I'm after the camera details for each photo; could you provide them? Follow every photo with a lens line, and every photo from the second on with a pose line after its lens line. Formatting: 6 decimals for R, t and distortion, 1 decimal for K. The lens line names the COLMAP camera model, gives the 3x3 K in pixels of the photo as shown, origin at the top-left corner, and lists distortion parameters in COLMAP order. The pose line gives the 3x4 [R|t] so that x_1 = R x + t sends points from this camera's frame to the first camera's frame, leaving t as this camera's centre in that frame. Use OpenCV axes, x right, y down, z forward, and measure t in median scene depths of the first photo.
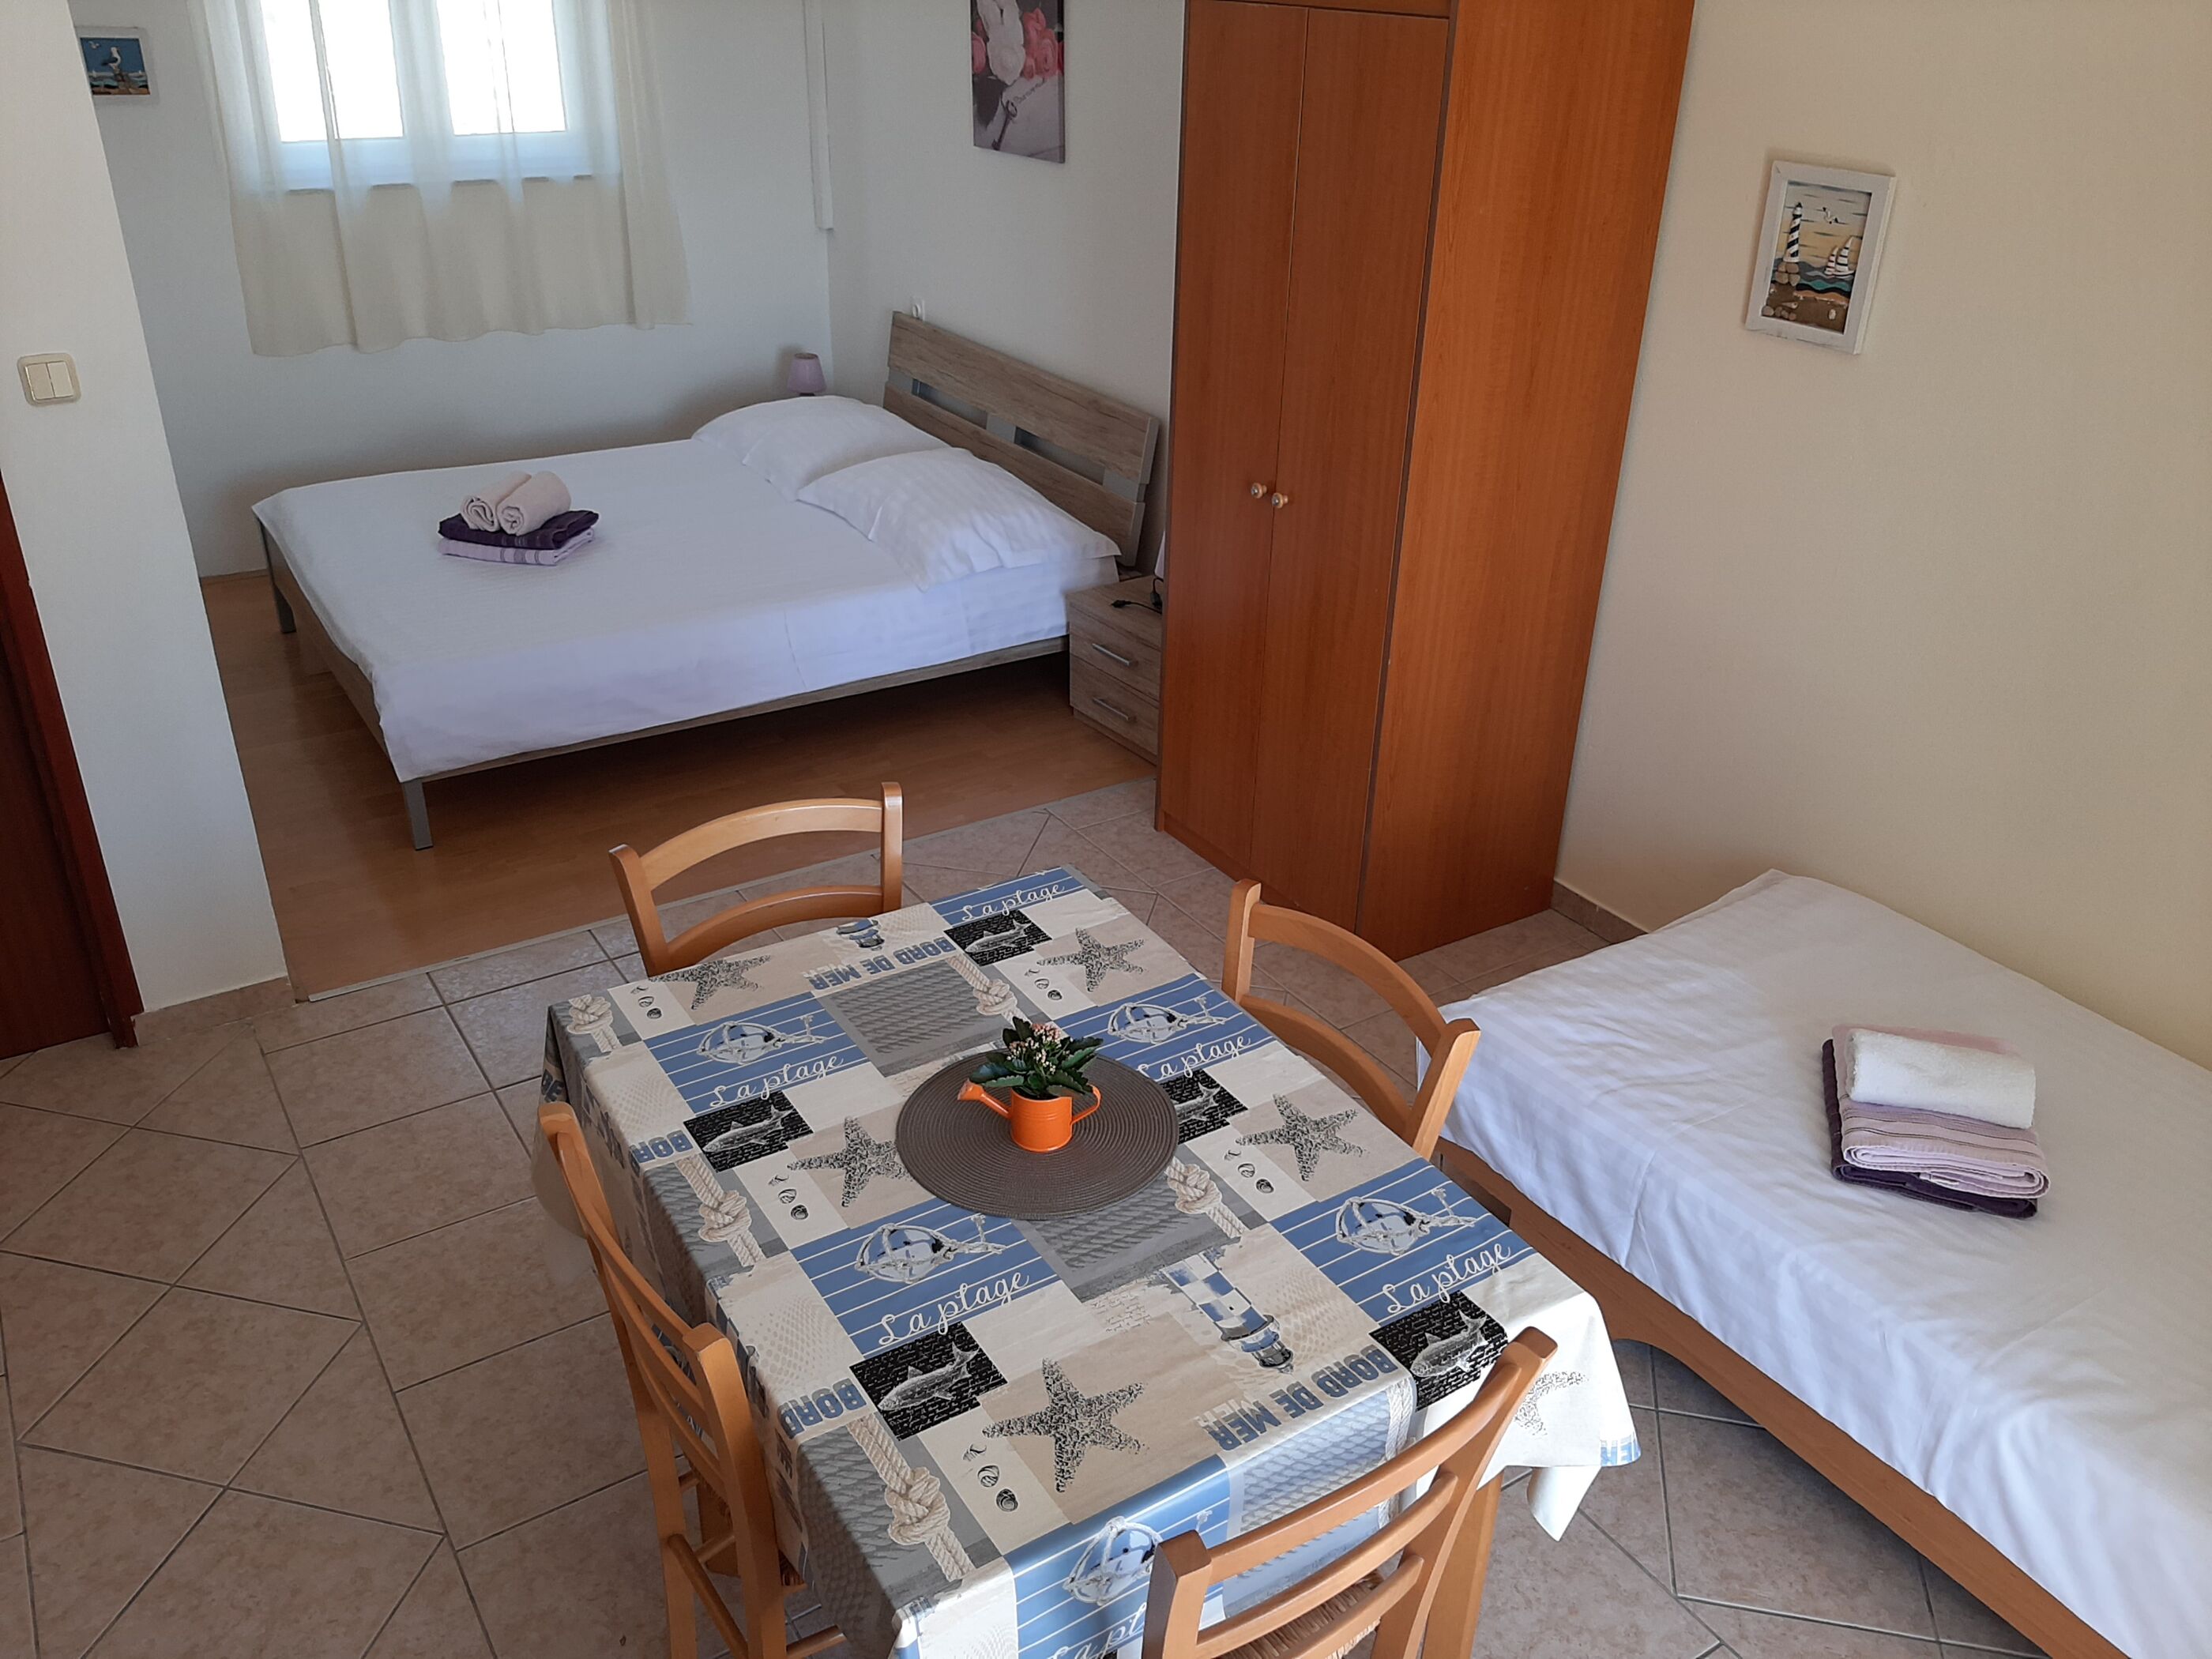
lens RADIAL K [[1729.1, 0, 1104.9], [0, 1729.1, 879.2], [0, 0, 1]] dist [0.082831, -0.144467]
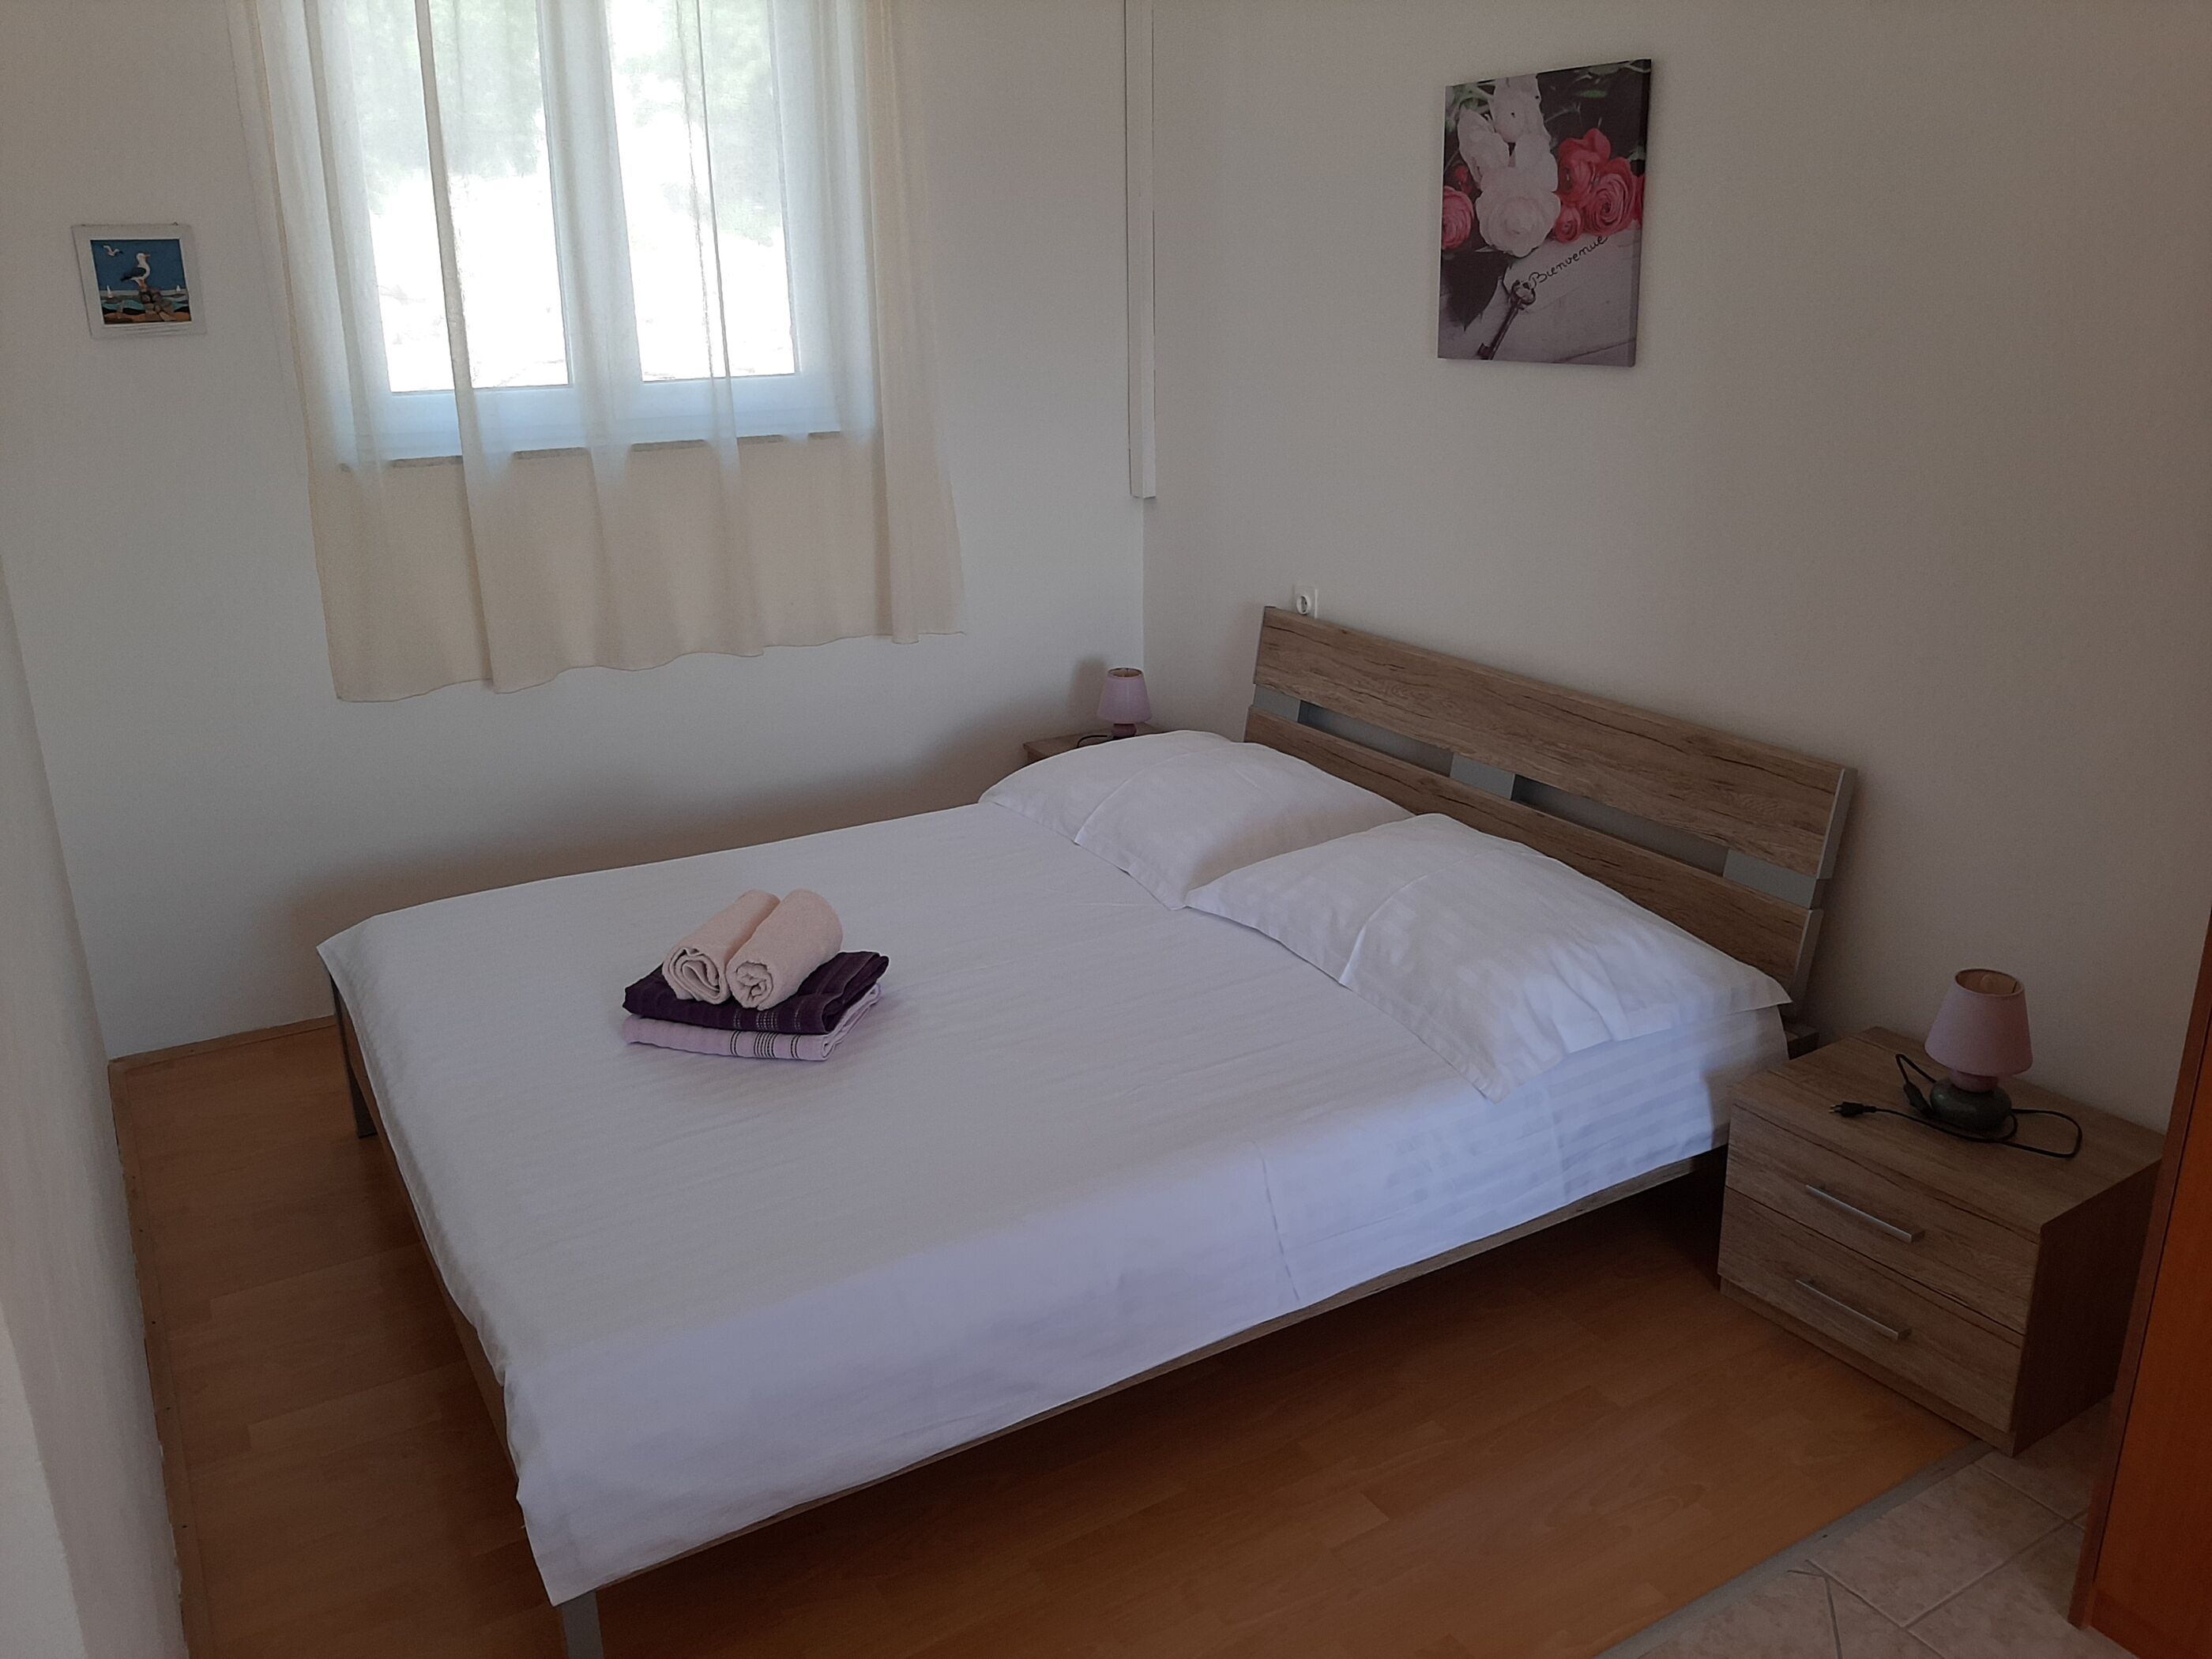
lens RADIAL K [[1729.1, 0, 1104.9], [0, 1729.1, 879.2], [0, 0, 1]] dist [0.082831, -0.144467]
pose [[0.998402, -0.023897, -0.051217, -0.181757], [0.015883, 0.988326, -0.151522, -0.141969], [0.054240, 0.150467, 0.987126, 0.411717]]
